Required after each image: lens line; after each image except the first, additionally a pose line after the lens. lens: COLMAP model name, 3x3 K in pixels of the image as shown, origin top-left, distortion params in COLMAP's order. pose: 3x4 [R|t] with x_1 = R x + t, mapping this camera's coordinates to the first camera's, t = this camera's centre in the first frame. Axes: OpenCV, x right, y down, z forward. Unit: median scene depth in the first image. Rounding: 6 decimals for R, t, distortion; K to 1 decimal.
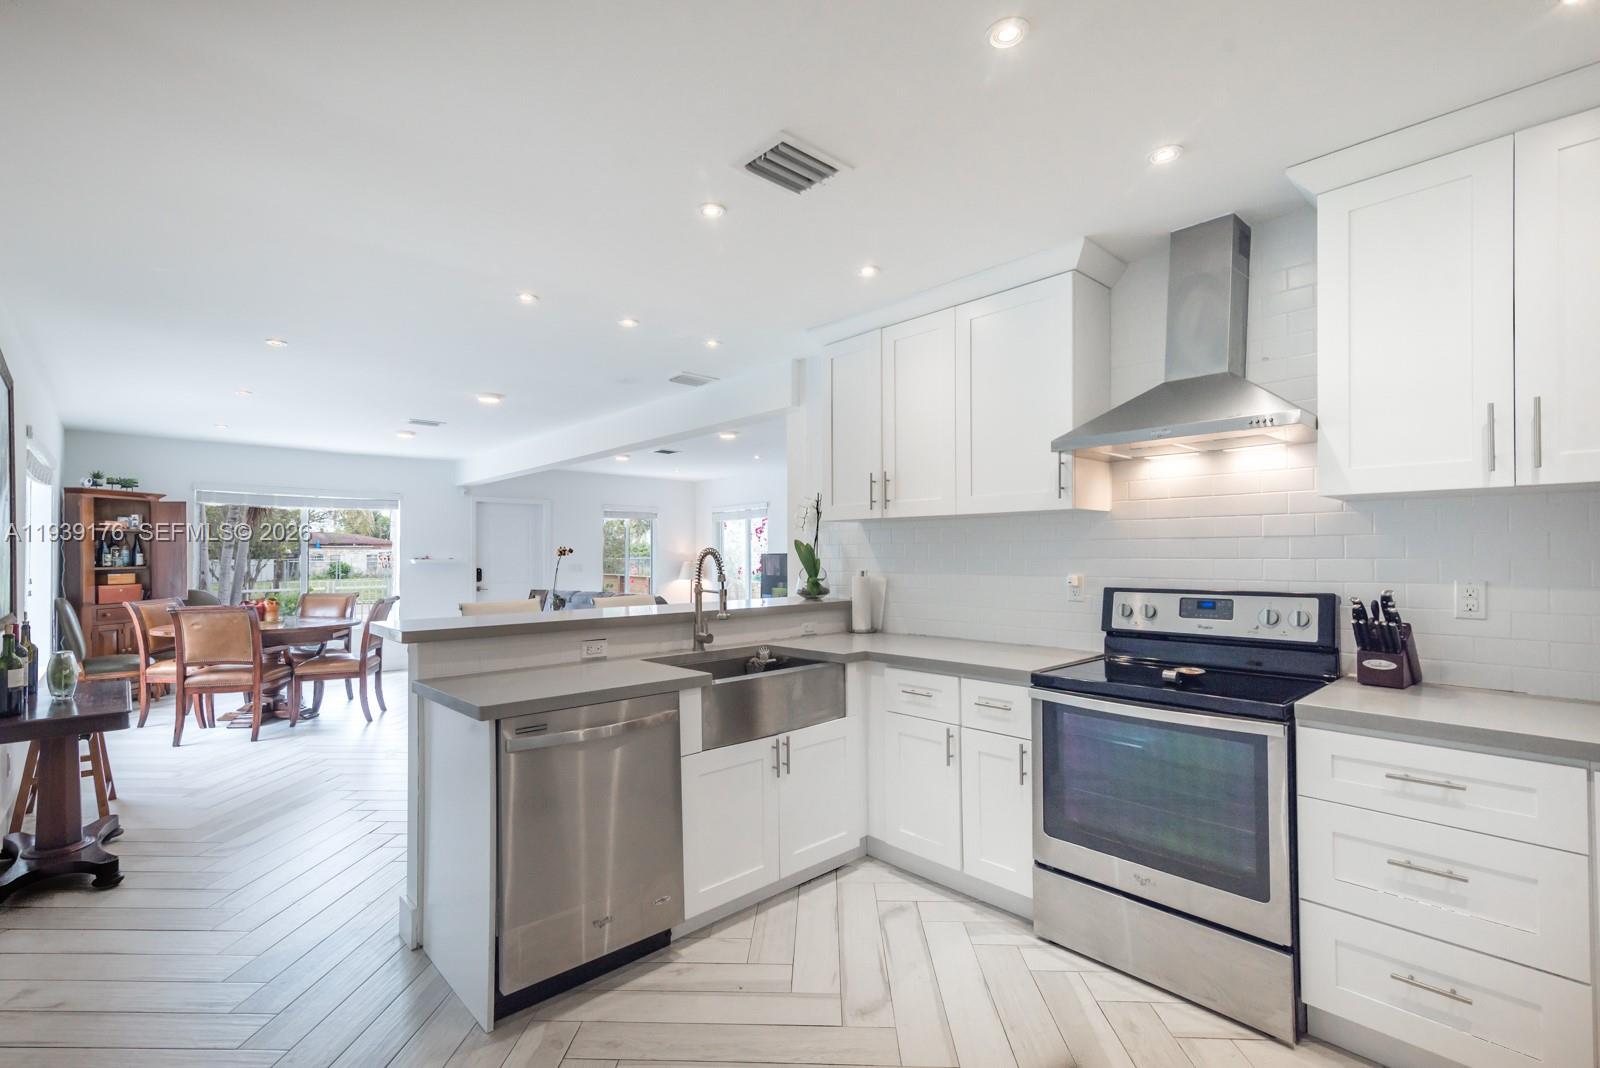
lens RADIAL K [[717.7, 0, 797.3], [0, 717.7, 543.9], [0, 0, 1]] dist [0.017402, -0.001374]
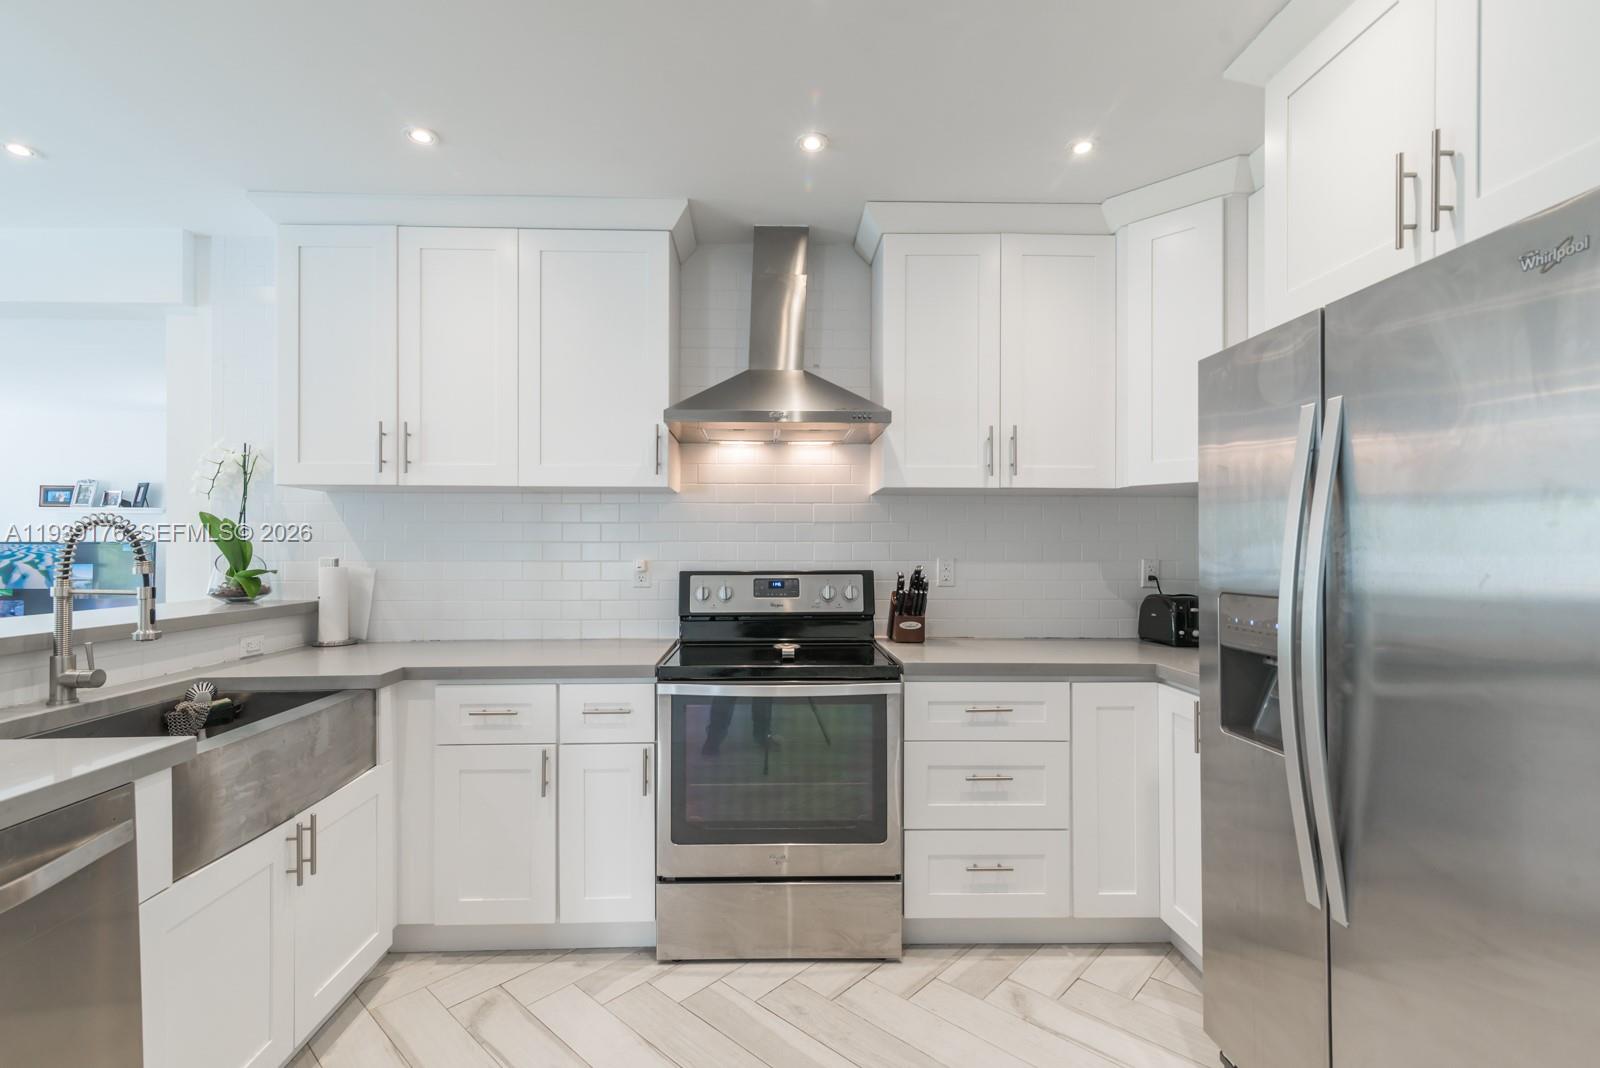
lens RADIAL K [[717.7, 0, 801.5], [0, 717.7, 544.2], [0, 0, 1]] dist [0.017402, -0.001374]
pose [[0.665070, 0.011296, 0.746695, -0.198738], [-0.015187, 0.999883, -0.001599, 0.024480], [-0.746626, -0.010277, 0.665164, 0.252498]]
